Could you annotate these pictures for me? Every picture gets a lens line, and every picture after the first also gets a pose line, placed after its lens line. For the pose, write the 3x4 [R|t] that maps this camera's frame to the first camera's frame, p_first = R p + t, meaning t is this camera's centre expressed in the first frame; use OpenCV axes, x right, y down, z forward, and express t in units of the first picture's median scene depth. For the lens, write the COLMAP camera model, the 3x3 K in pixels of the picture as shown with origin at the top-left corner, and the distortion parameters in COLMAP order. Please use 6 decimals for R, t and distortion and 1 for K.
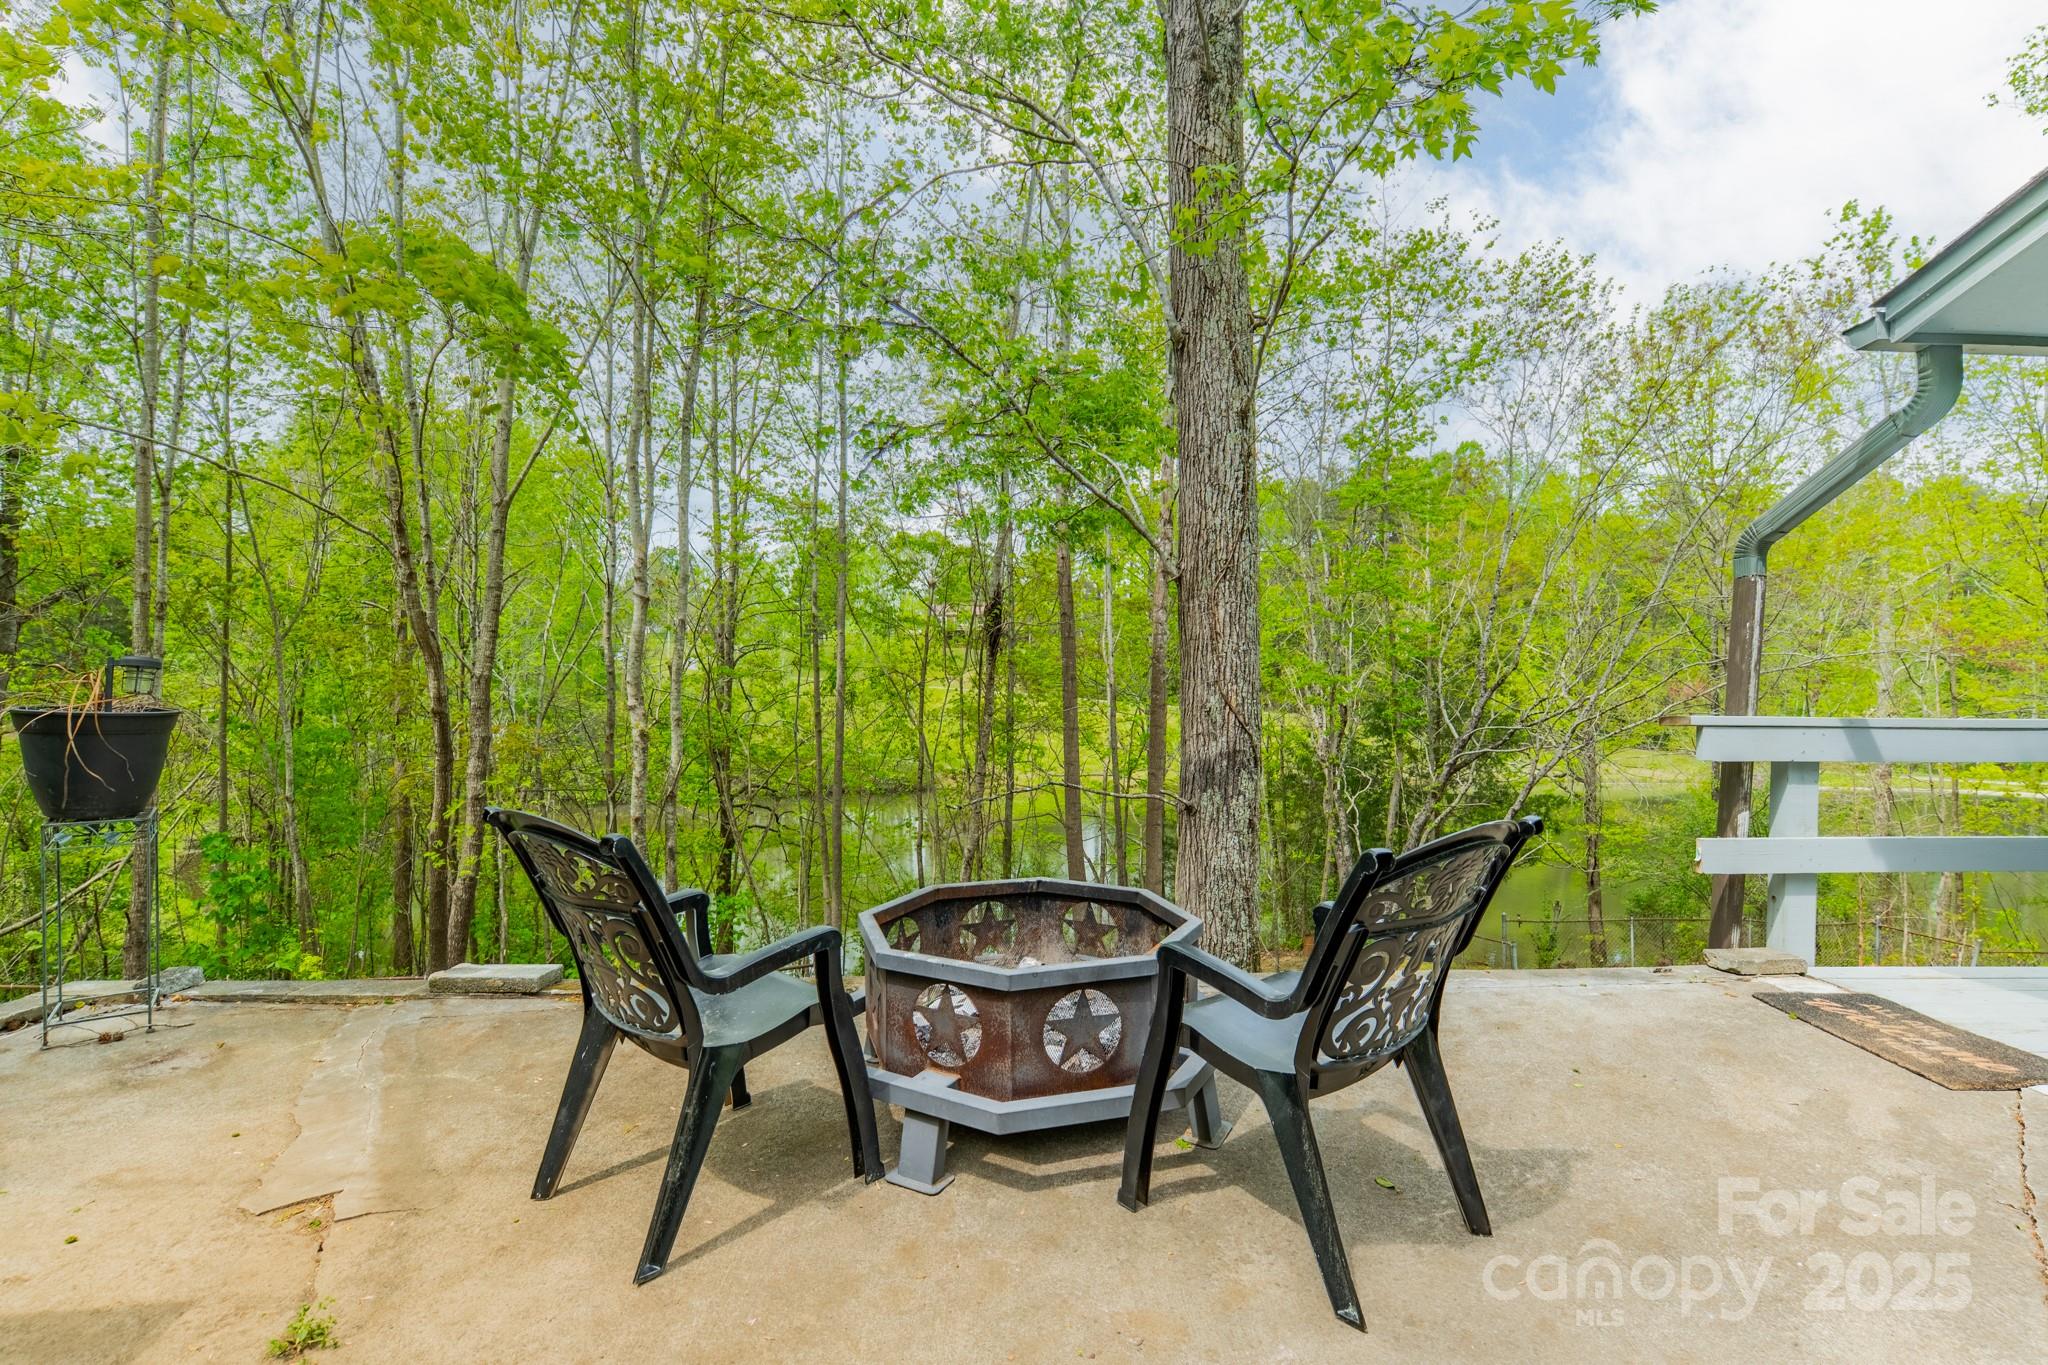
lens RADIAL K [[976.7, 0, 1024.0], [0, 976.7, 682.5], [0, 0, 1]] dist [-0.001566, -0.000323]
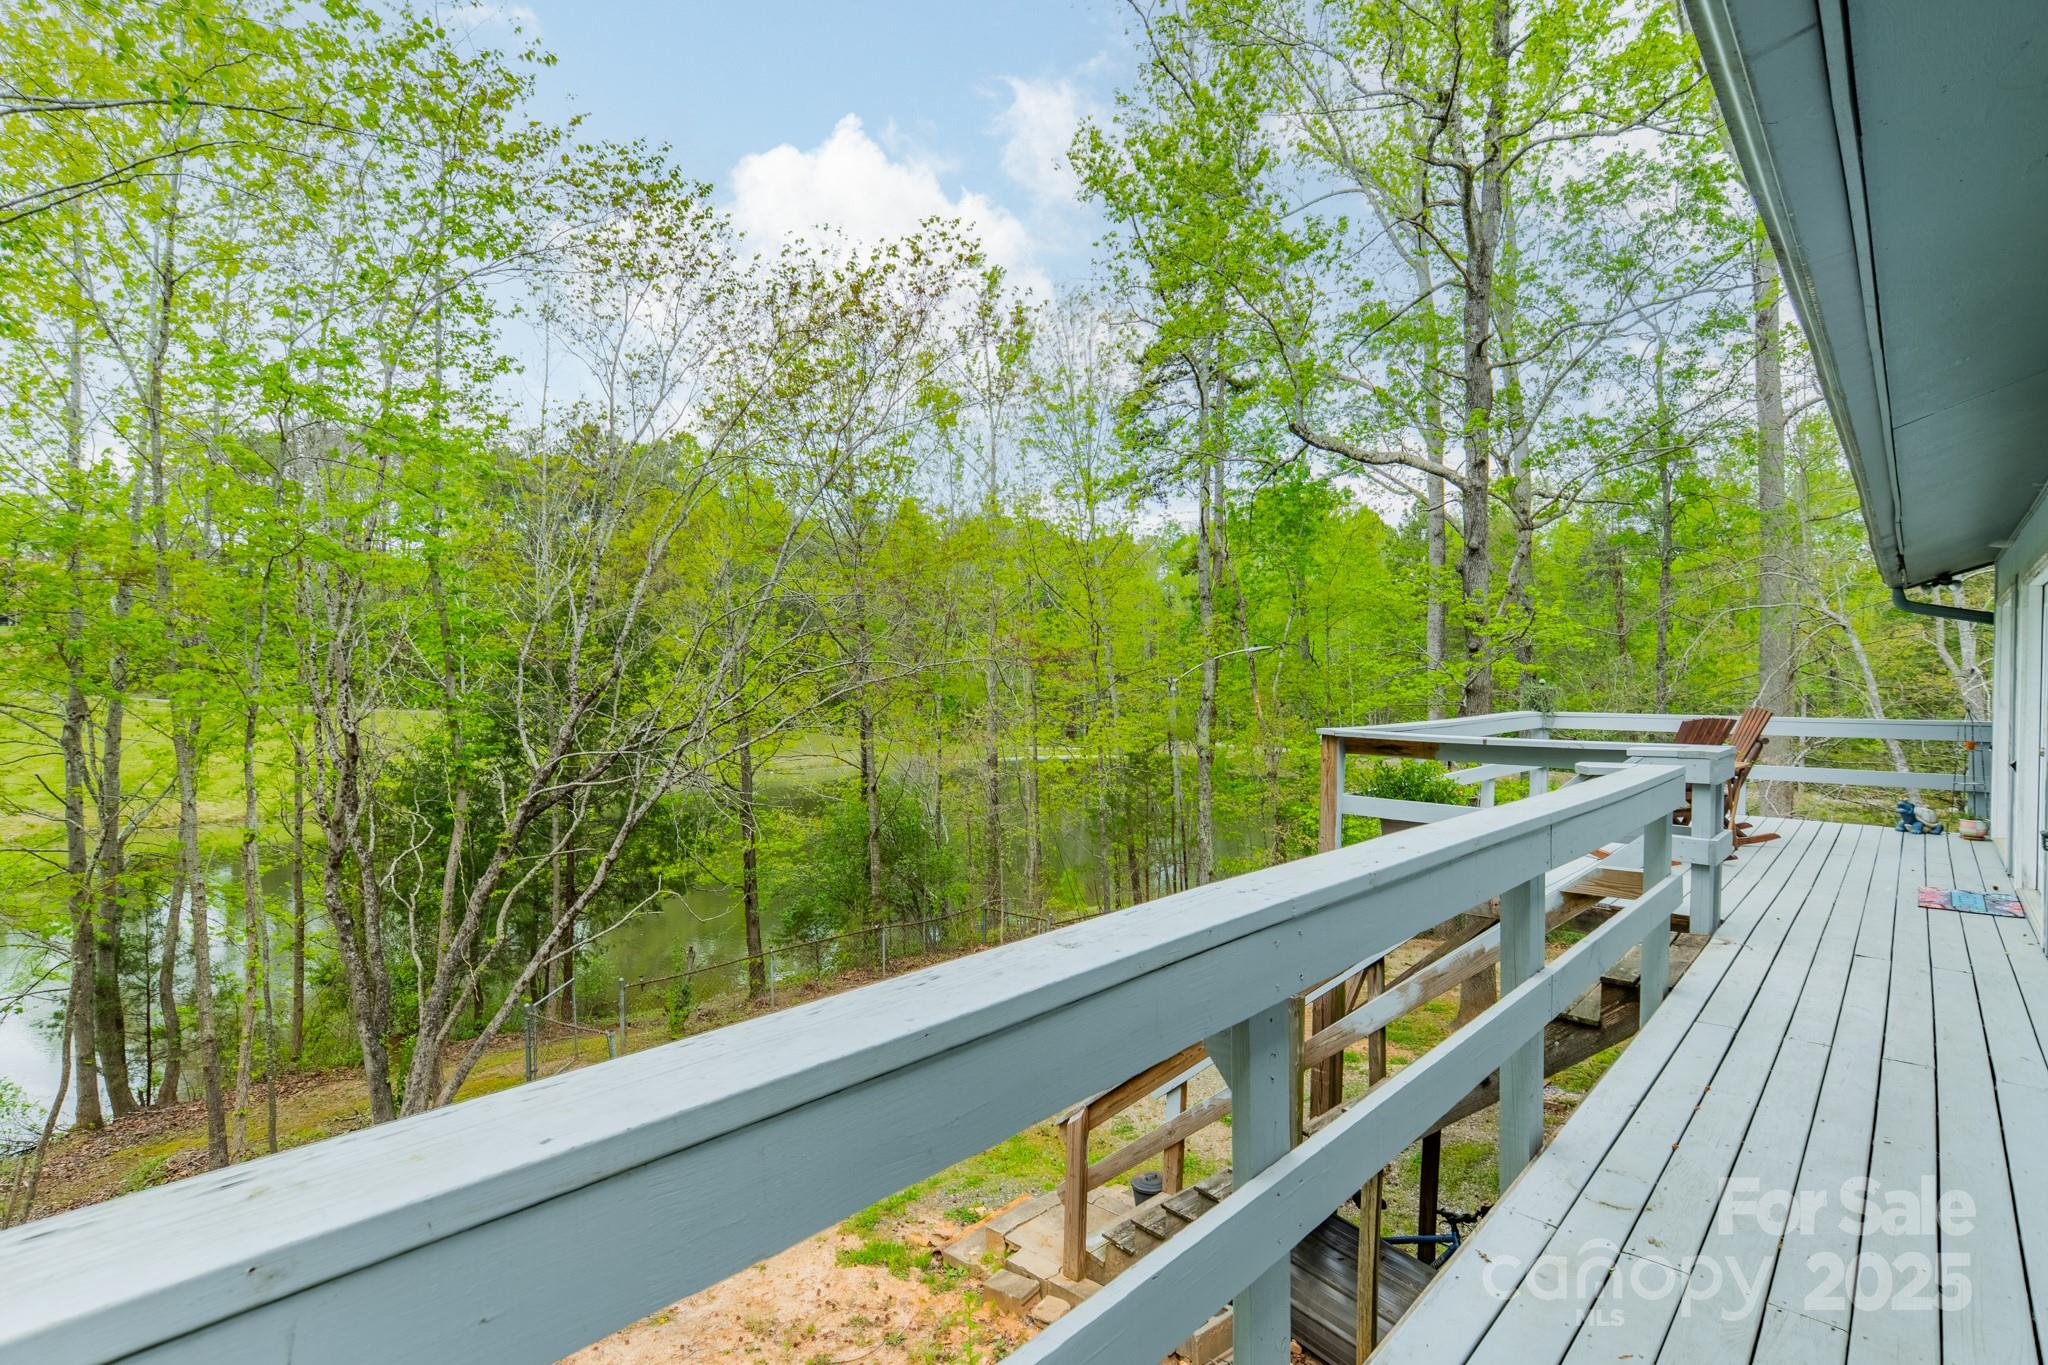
lens RADIAL K [[976.7, 0, 1024.0], [0, 976.7, 682.5], [0, 0, 1]] dist [-0.001566, -0.000323]
pose [[0.739128, -0.006084, 0.673538, 0.203538], [0.001609, 0.999972, 0.007268, -0.013245], [-0.673563, -0.004288, 0.739117, 0.187047]]
